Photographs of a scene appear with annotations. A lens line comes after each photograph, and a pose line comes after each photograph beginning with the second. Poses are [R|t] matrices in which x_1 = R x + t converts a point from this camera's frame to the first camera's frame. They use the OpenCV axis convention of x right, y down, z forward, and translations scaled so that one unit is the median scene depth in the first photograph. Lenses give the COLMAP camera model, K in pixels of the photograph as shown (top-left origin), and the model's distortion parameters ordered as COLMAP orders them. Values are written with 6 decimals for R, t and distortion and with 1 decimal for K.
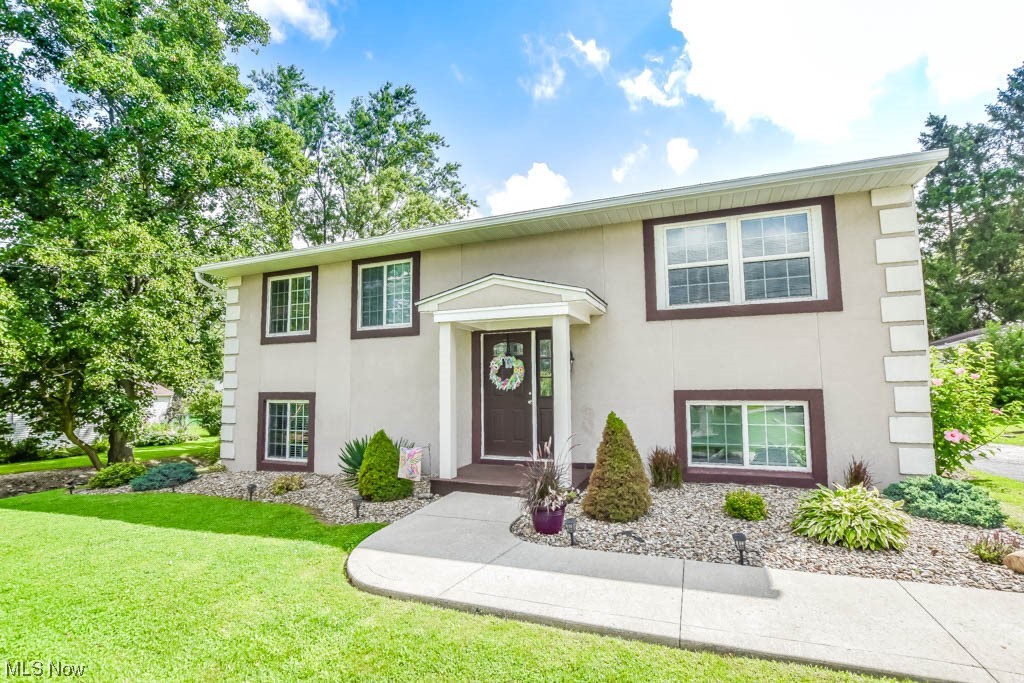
lens RADIAL K [[452.3, 0, 508.3], [0, 452.3, 353.6], [0, 0, 1]] dist [-0.025740, -0.000451]
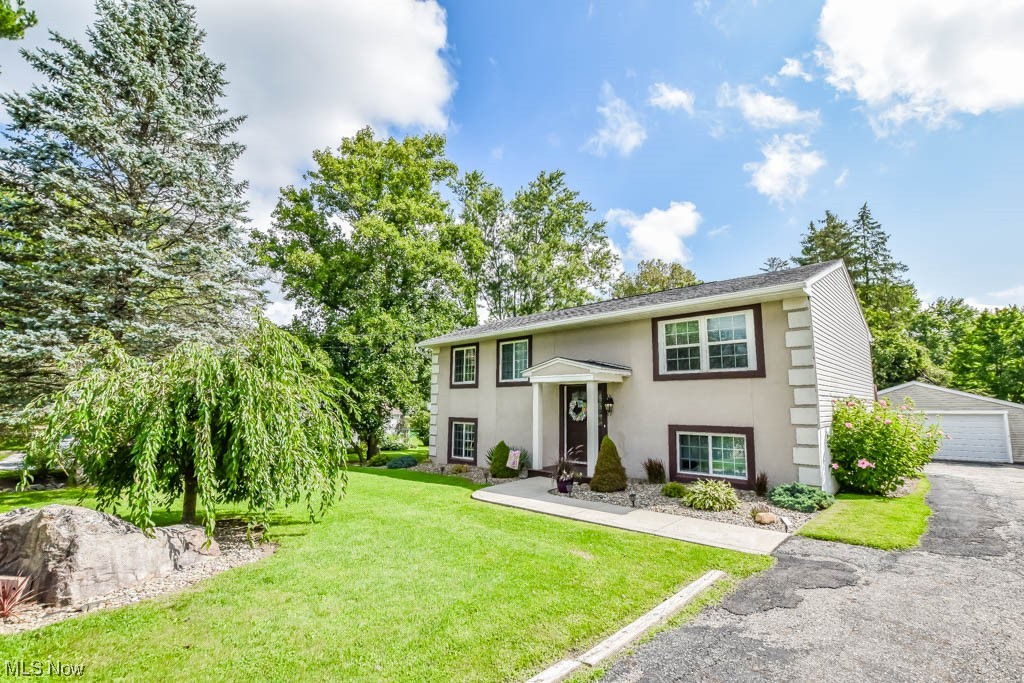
lens RADIAL K [[452.3, 0, 508.3], [0, 452.3, 353.6], [0, 0, 1]] dist [-0.025740, -0.000451]
pose [[0.919428, -0.027172, -0.392319, 0.326165], [0.008102, 0.998707, -0.050182, -0.065602], [0.393176, 0.042960, 0.918459, -0.488316]]
